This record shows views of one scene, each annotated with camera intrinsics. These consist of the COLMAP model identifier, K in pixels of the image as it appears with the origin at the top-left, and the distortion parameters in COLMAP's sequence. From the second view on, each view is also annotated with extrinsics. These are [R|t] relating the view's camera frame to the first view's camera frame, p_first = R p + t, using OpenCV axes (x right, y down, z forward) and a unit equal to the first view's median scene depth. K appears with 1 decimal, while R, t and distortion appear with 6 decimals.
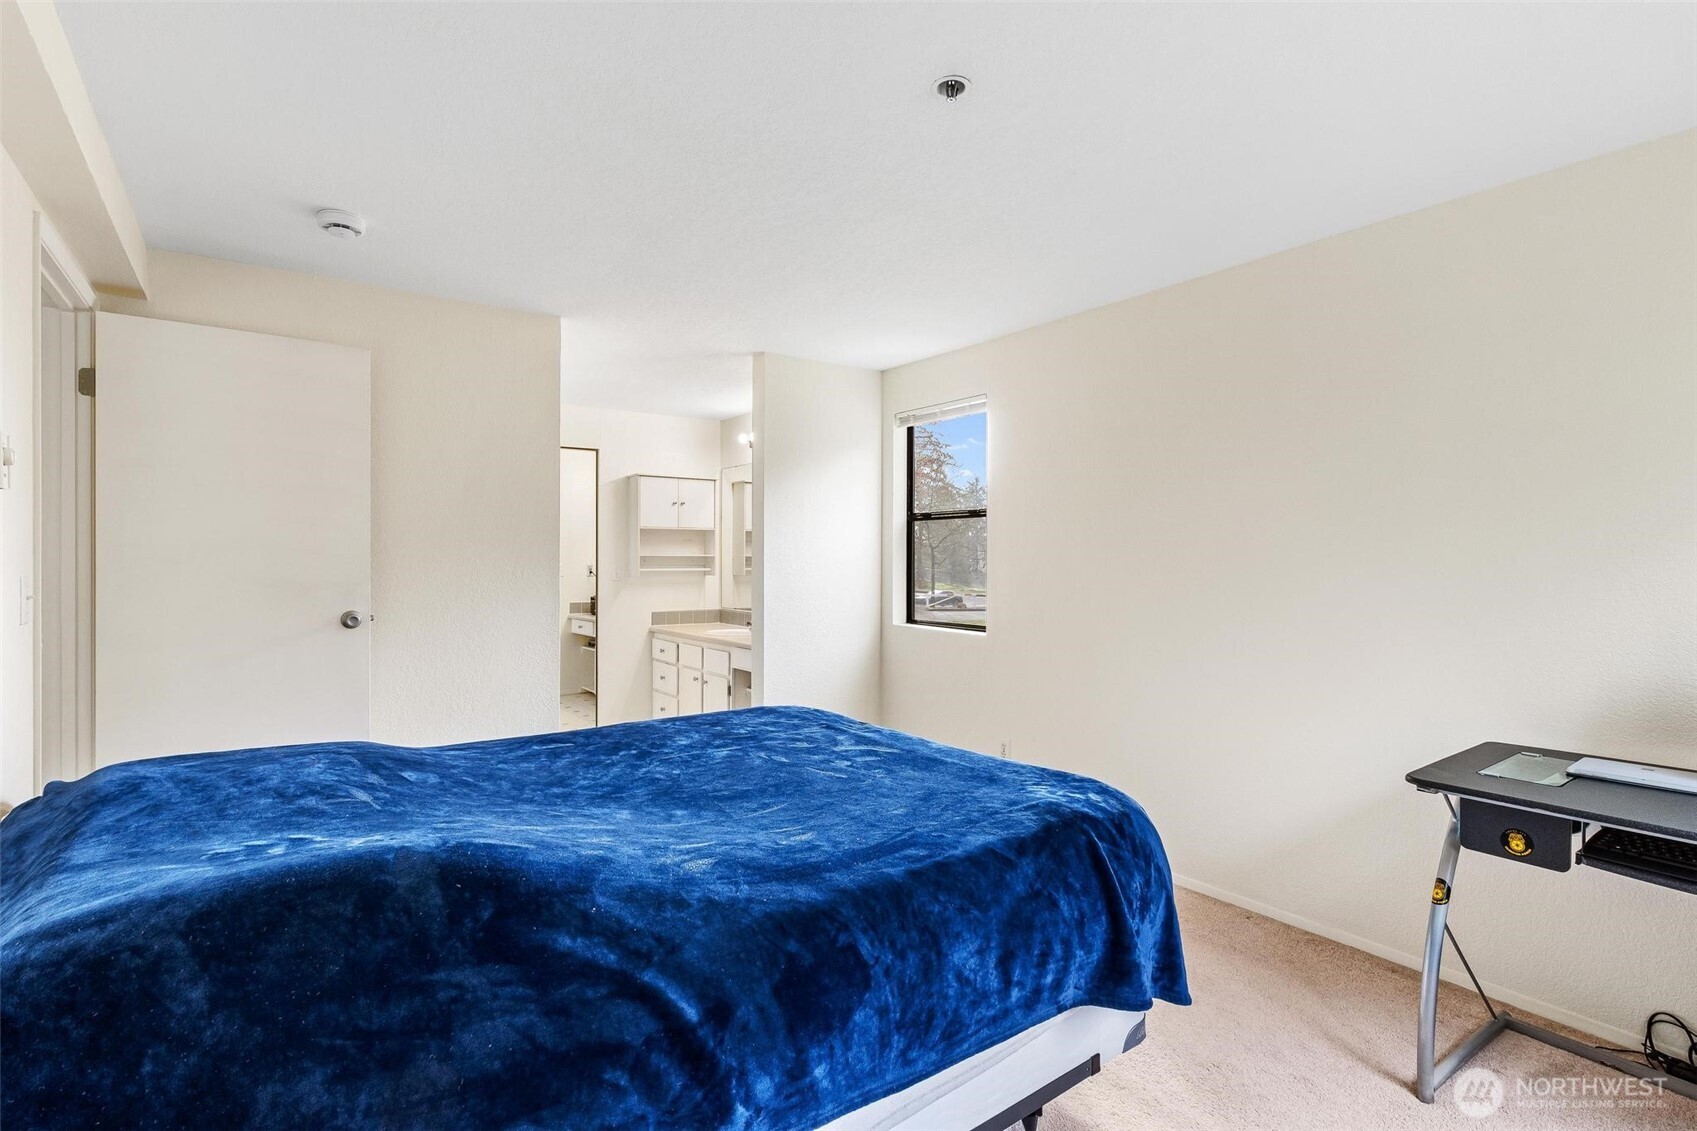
lens RADIAL K [[819.8, 0, 853.5], [0, 819.8, 567.1], [0, 0, 1]] dist [0.003839, -0.001126]
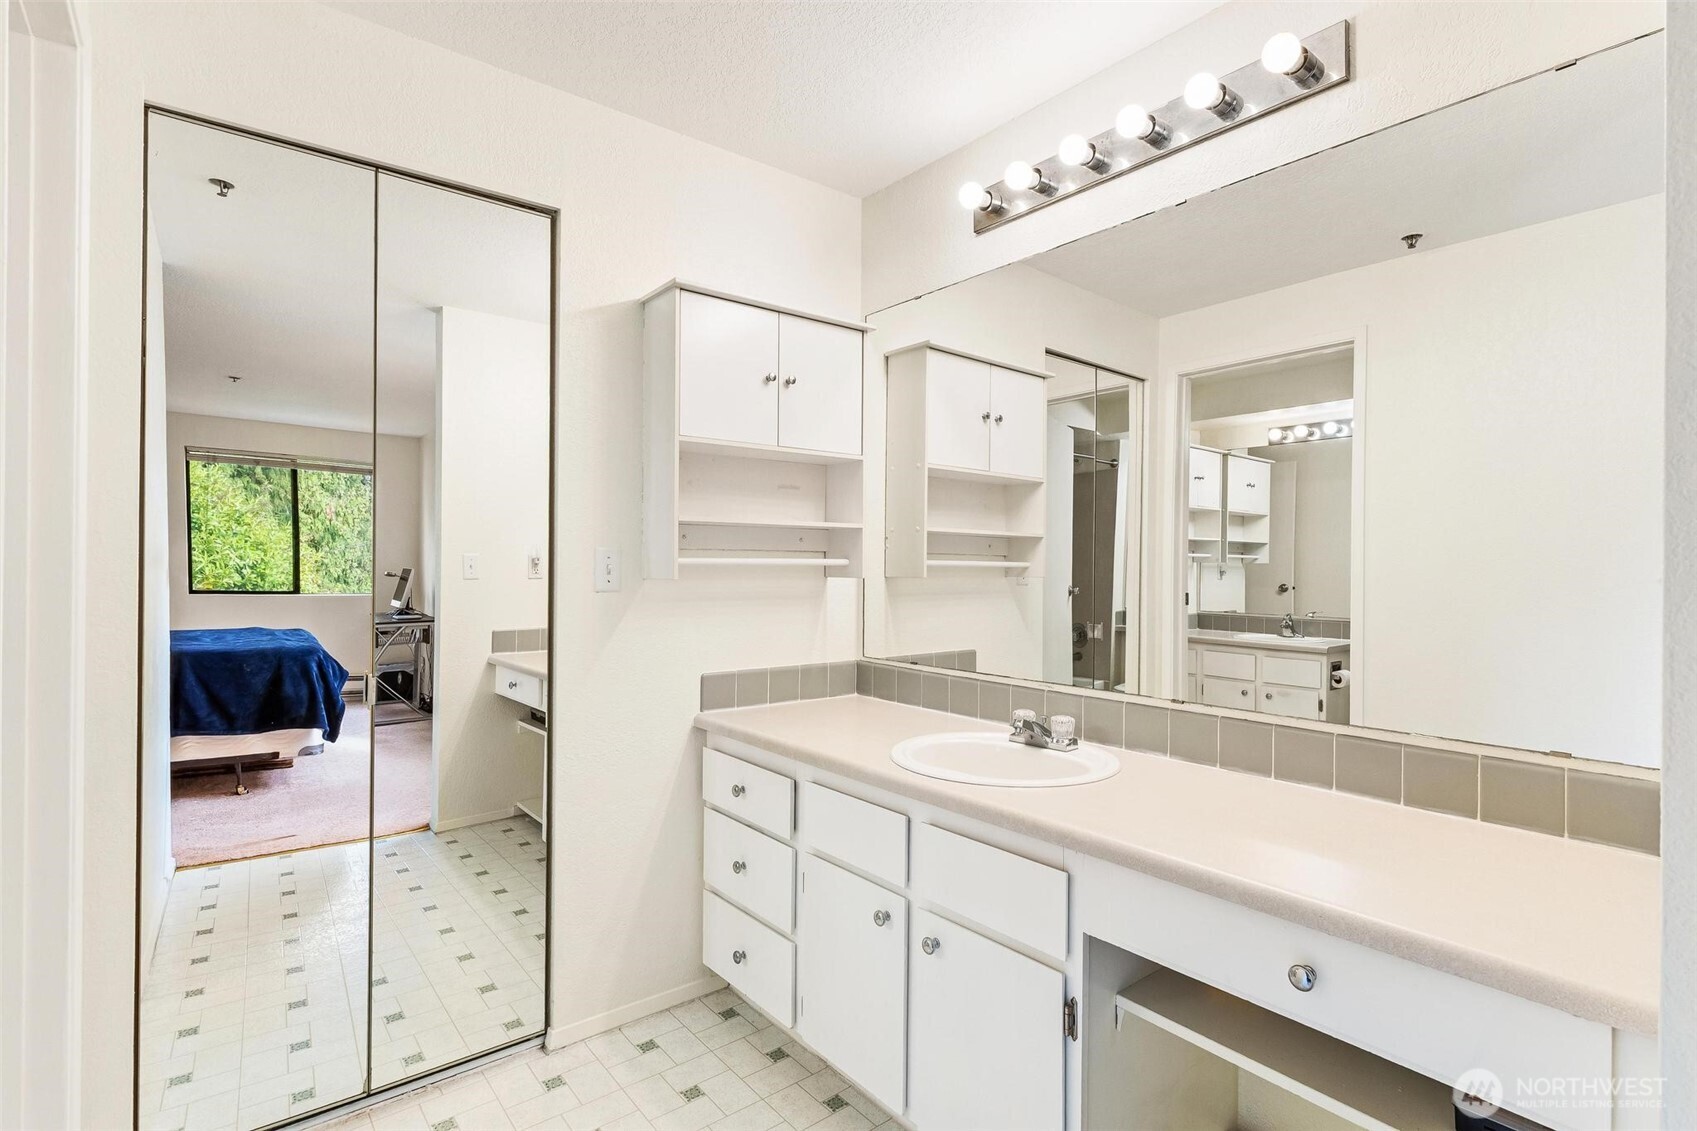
lens RADIAL K [[819.8, 0, 845.5], [0, 819.8, 564.2], [0, 0, 1]] dist [0.003839, -0.001126]
pose [[0.998896, 0.003912, 0.046806, -0.197197], [-0.003626, 0.999974, -0.006195, 0.006509], [-0.046829, 0.006018, 0.998885, 0.622500]]
